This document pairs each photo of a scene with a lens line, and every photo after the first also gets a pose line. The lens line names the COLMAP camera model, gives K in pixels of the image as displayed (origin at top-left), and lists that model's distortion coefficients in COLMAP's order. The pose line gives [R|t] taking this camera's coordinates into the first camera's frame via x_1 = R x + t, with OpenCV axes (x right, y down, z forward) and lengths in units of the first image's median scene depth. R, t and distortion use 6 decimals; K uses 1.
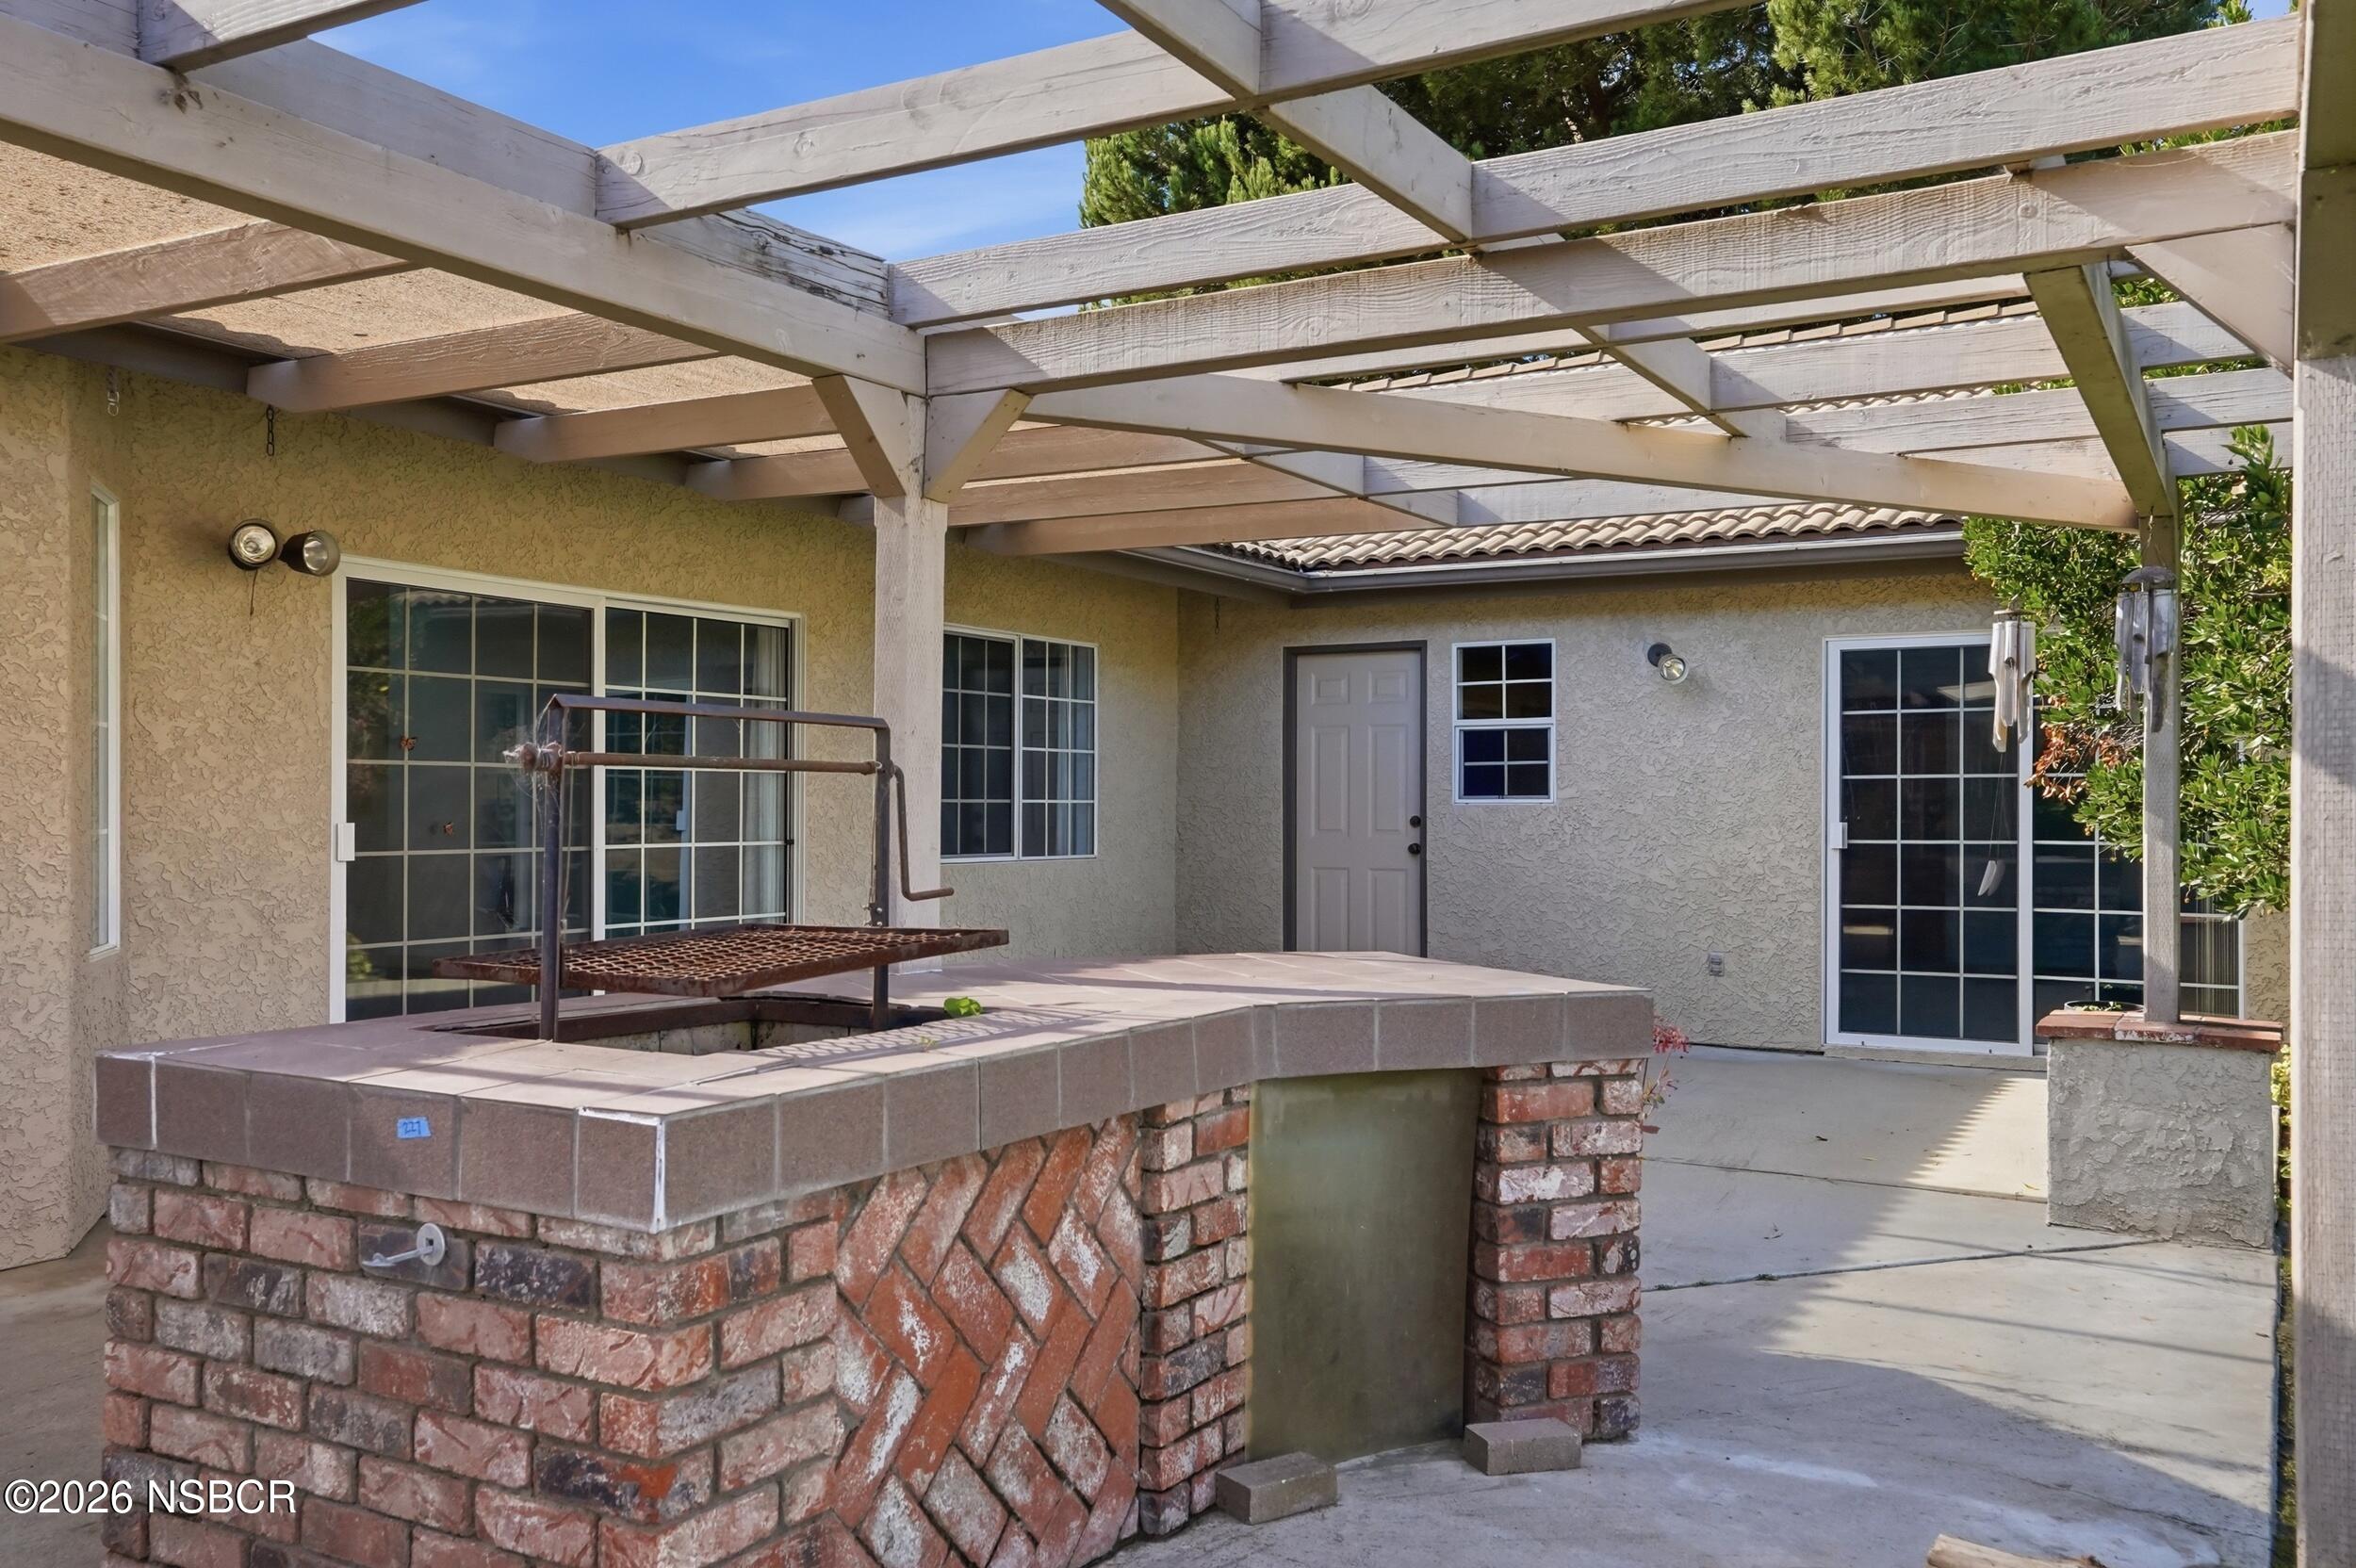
lens RADIAL K [[1940.8, 0, 1178.0], [0, 1940.8, 784.0], [0, 0, 1]] dist [0.004264, 0.002306]
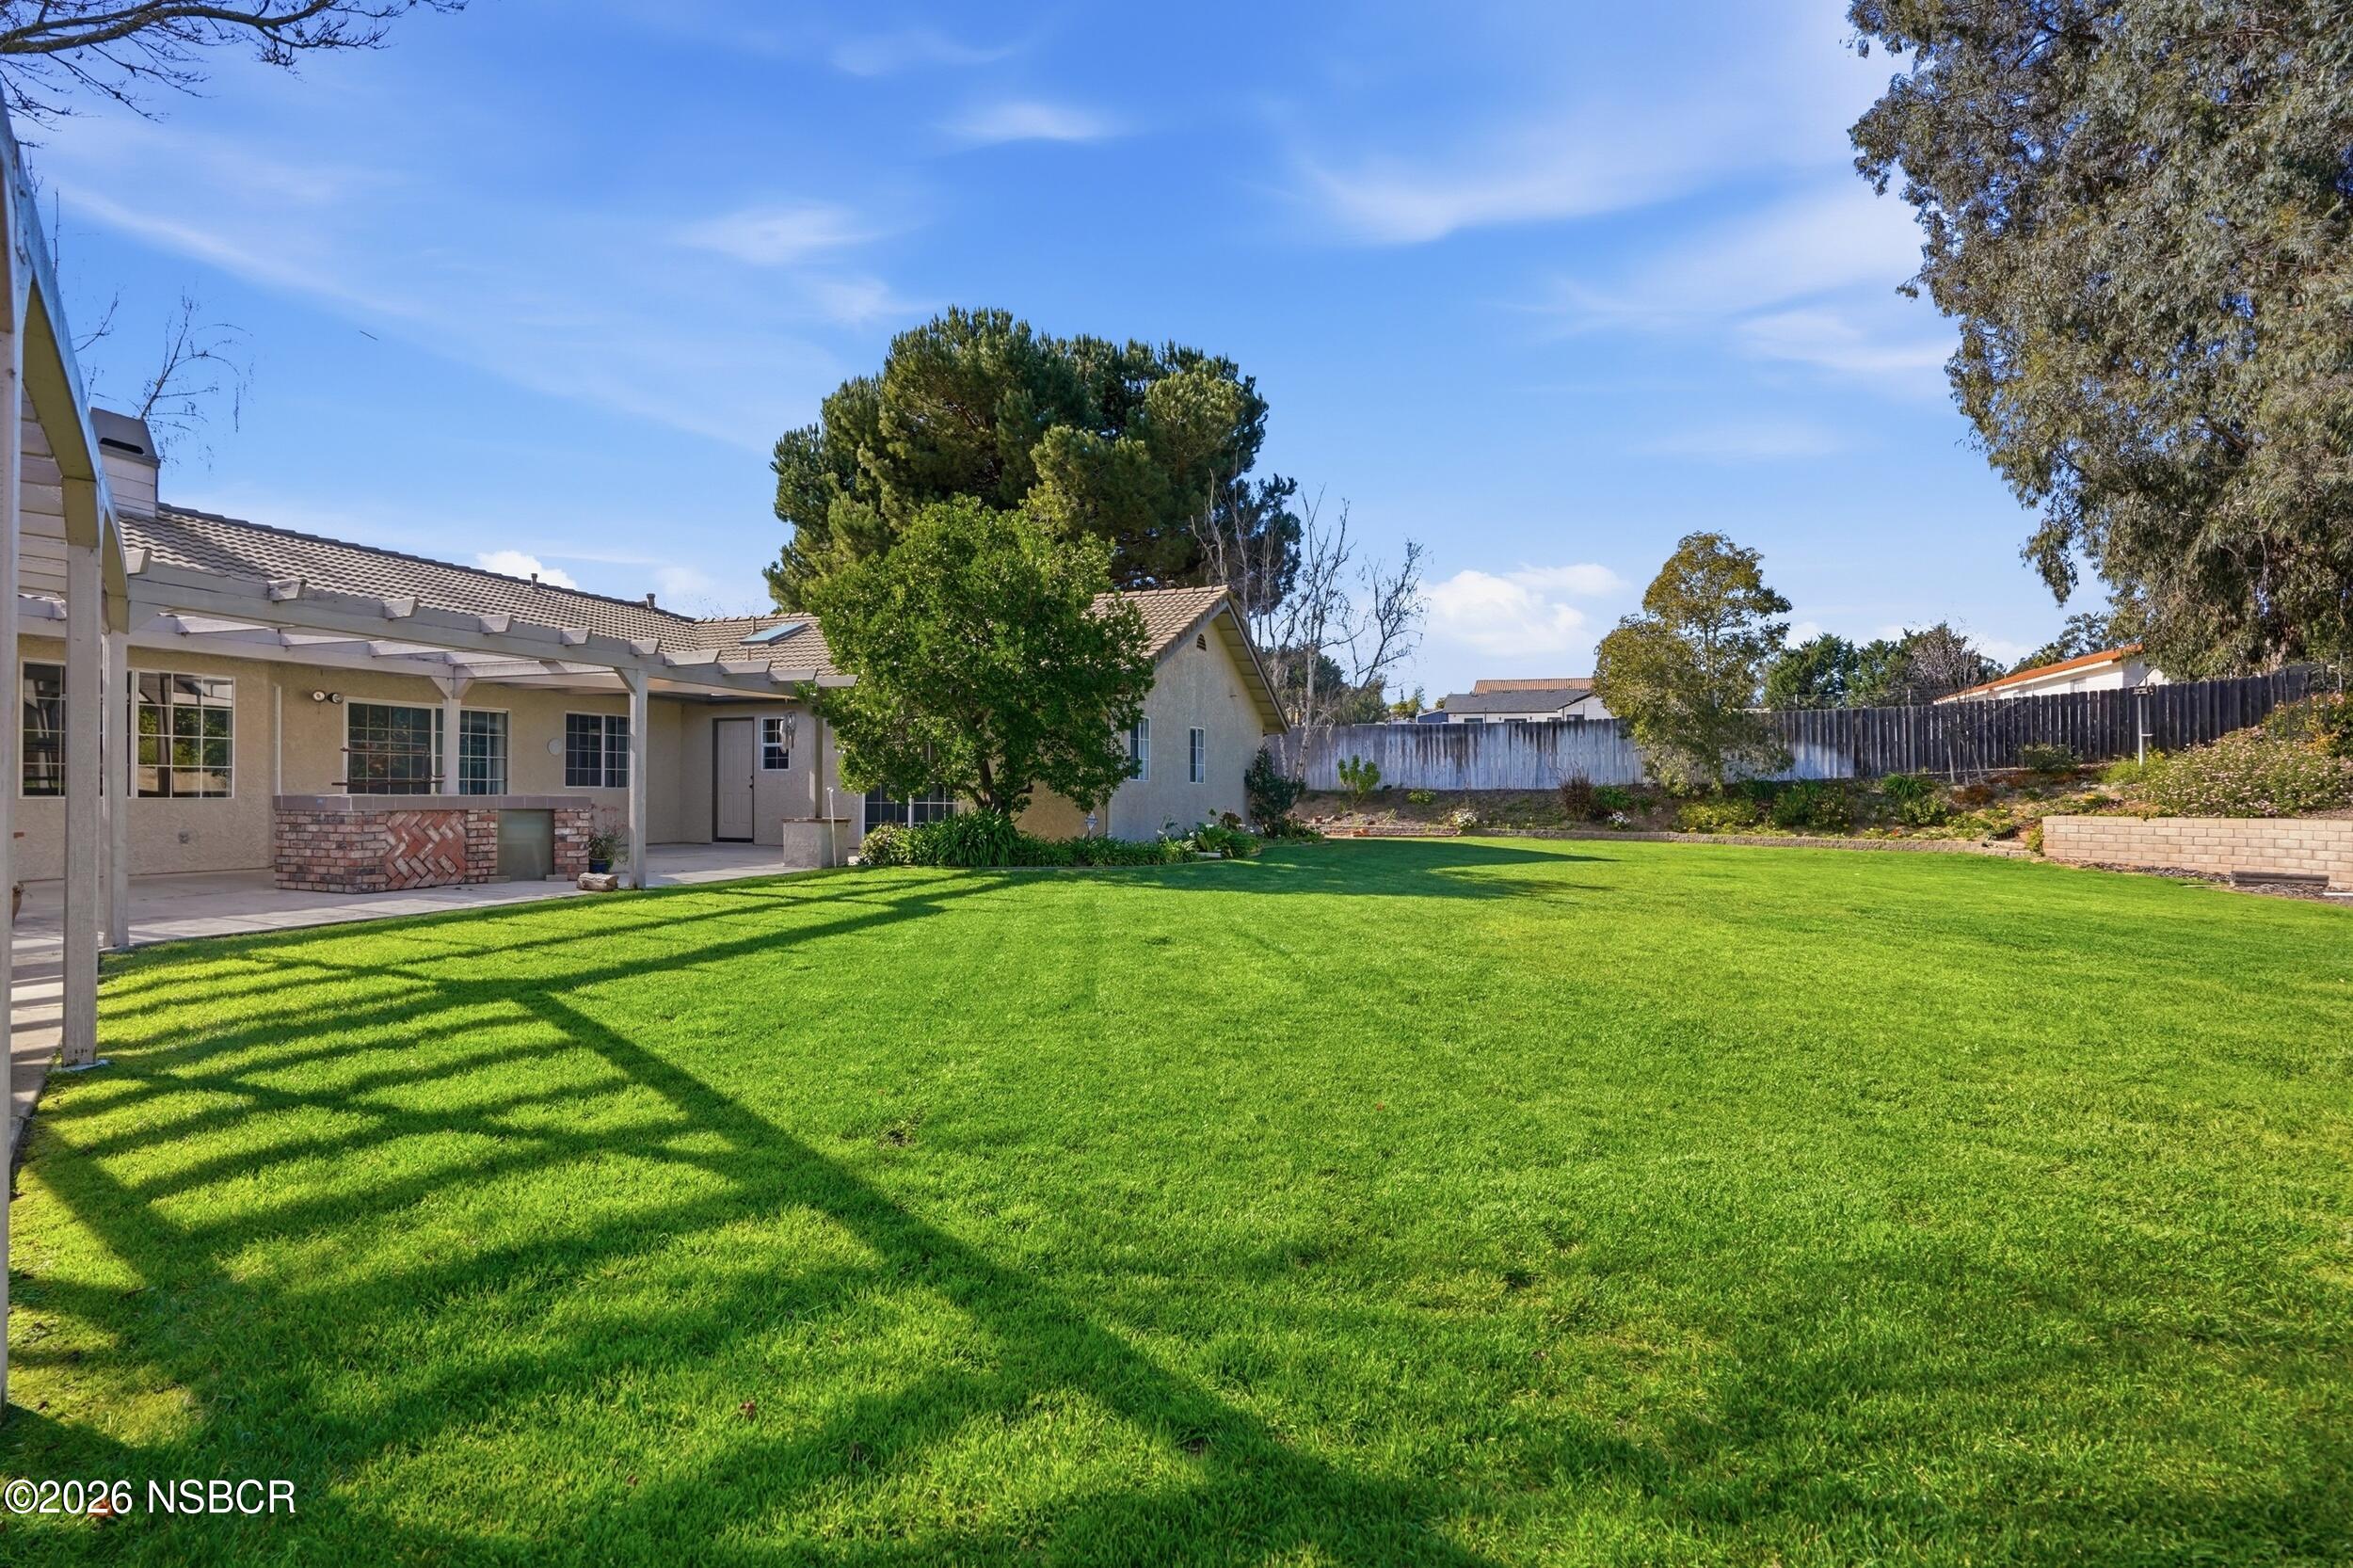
lens RADIAL K [[1108.5, 0, 1163.5], [0, 1108.5, 794.3], [0, 0, 1]] dist [-0.061171, 0.024077]
pose [[0.984393, 0.004323, 0.175934, 1.376569], [-0.006935, 0.999875, 0.014231, 0.052221], [-0.175850, -0.015229, 0.984299, -2.413753]]
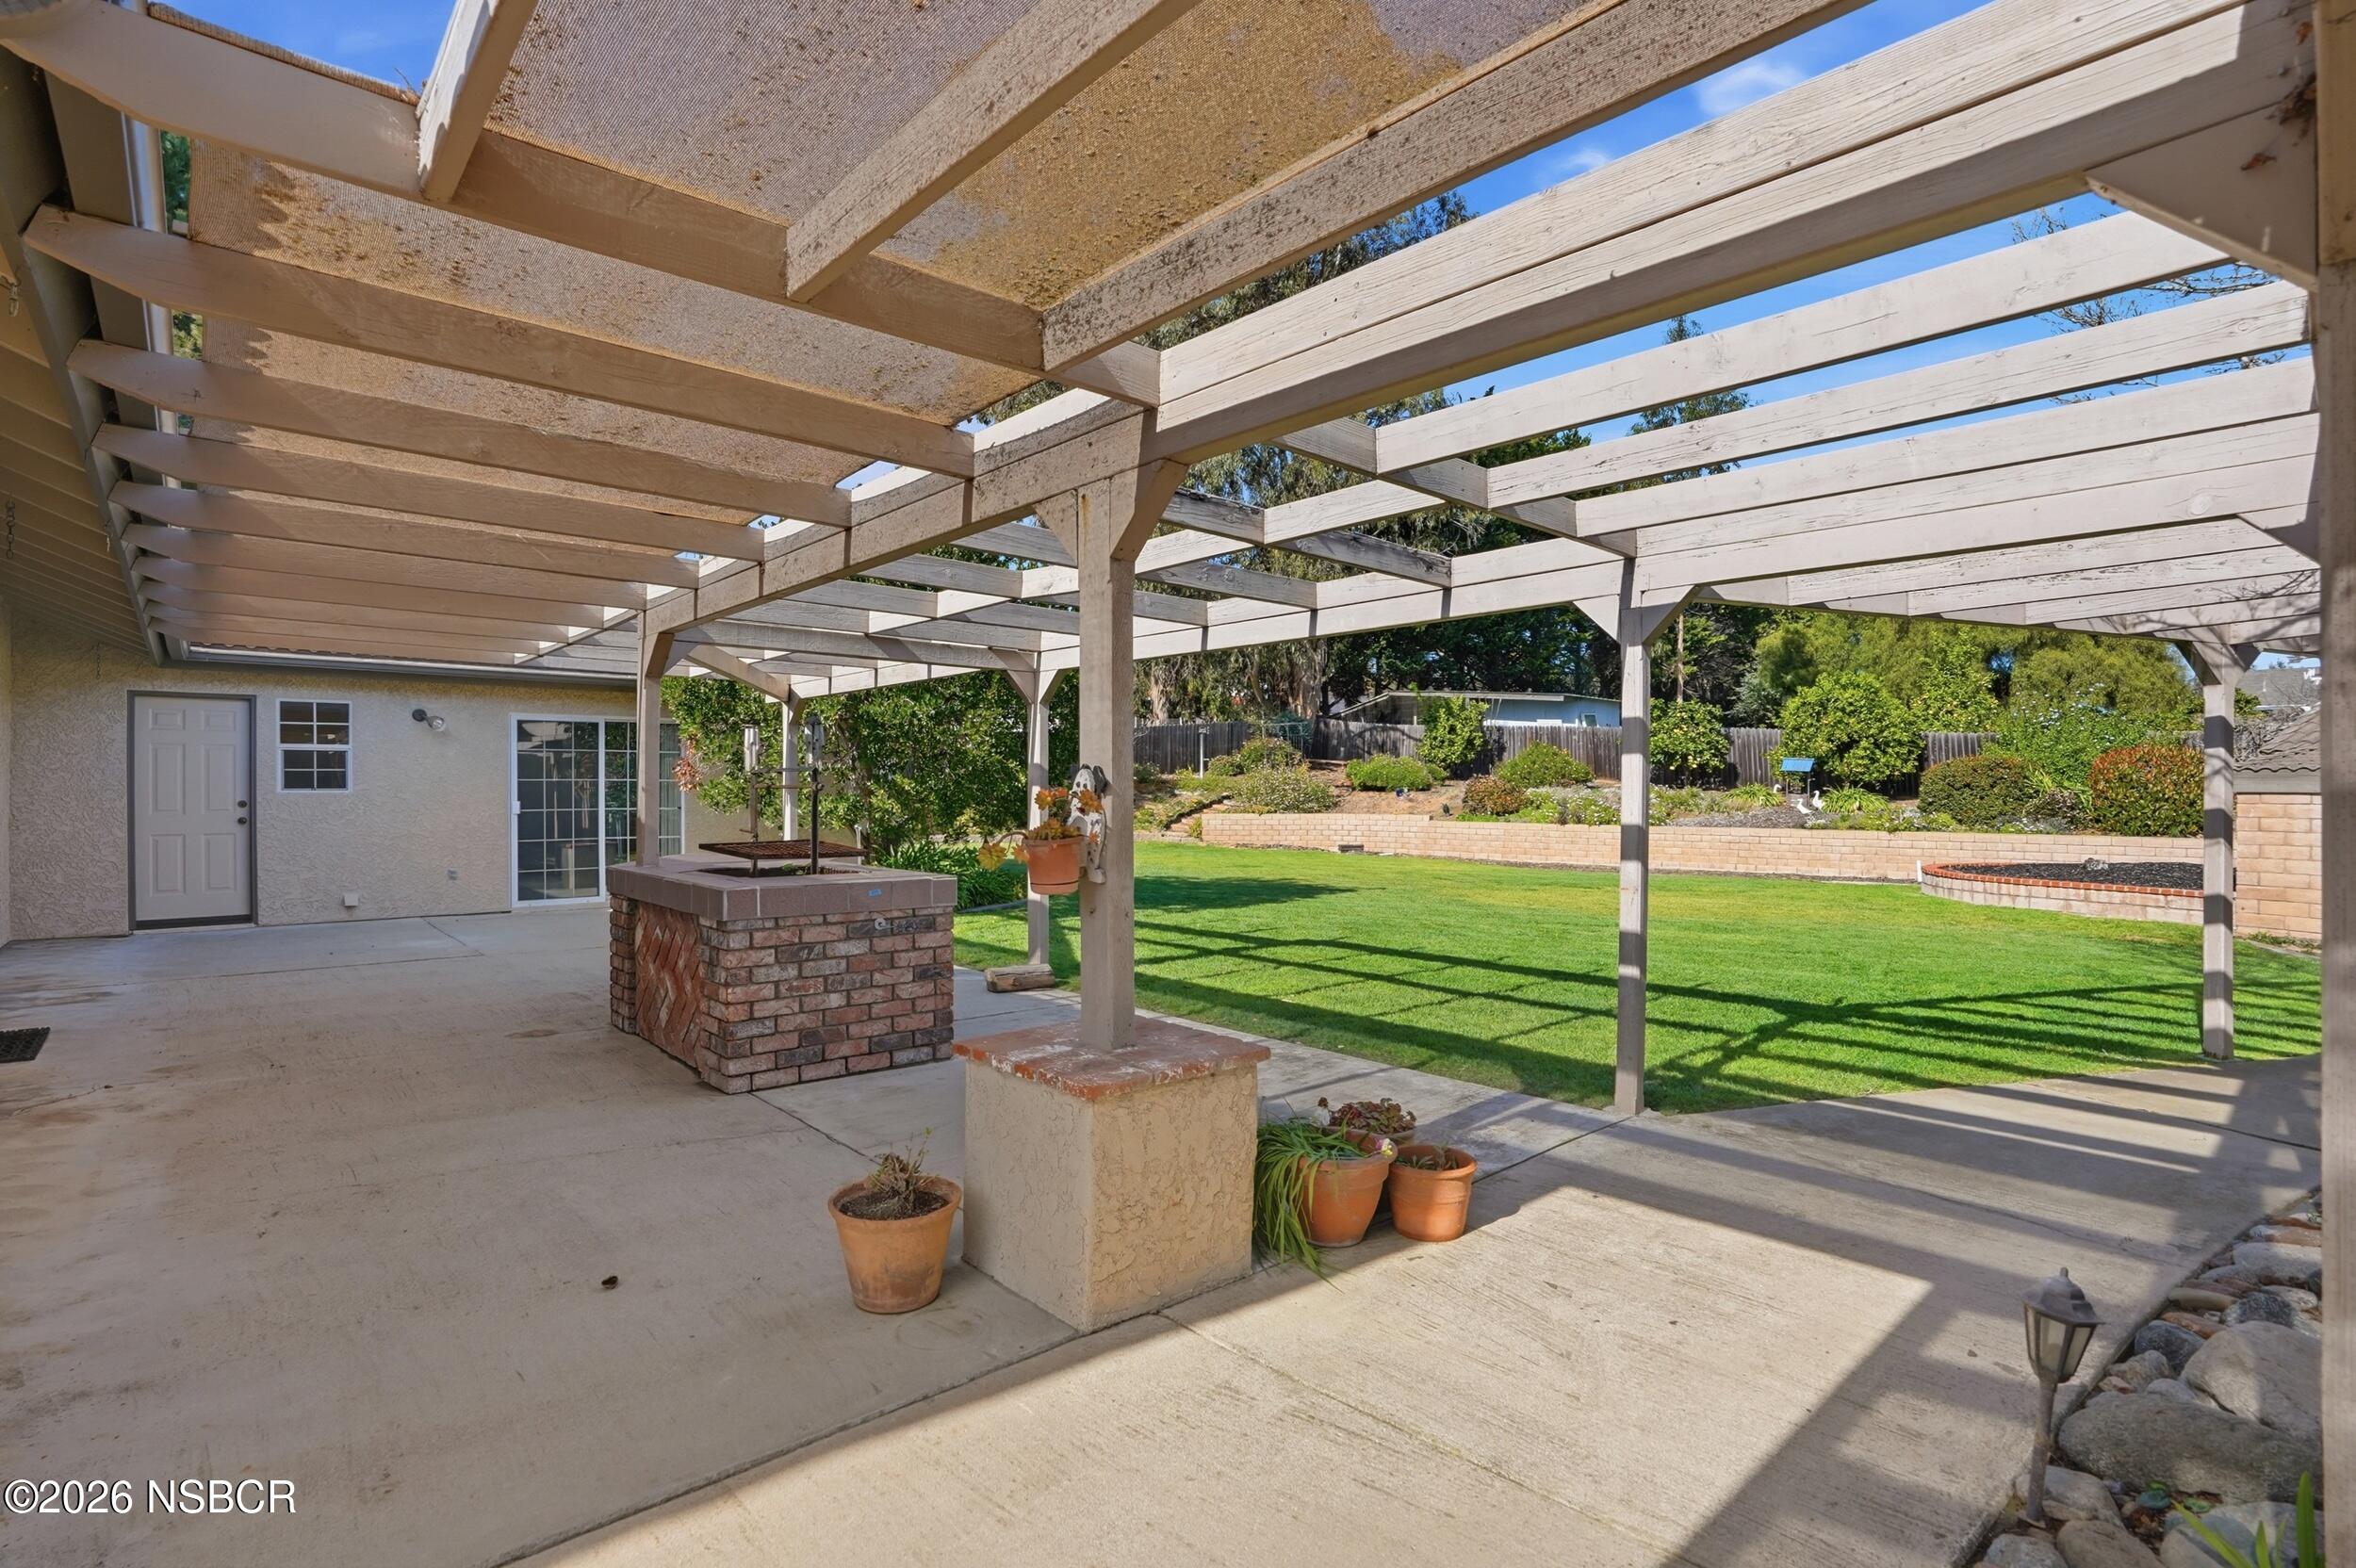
lens RADIAL K [[1109.9, 0, 1165.0], [0, 1109.9, 794.3], [0, 0, 1]] dist [-0.061171, 0.024077]
pose [[0.316224, -0.005152, 0.948671, -1.518503], [-0.011889, 0.999885, 0.009393, -0.020714], [-0.948610, -0.014249, 0.316126, -0.103157]]
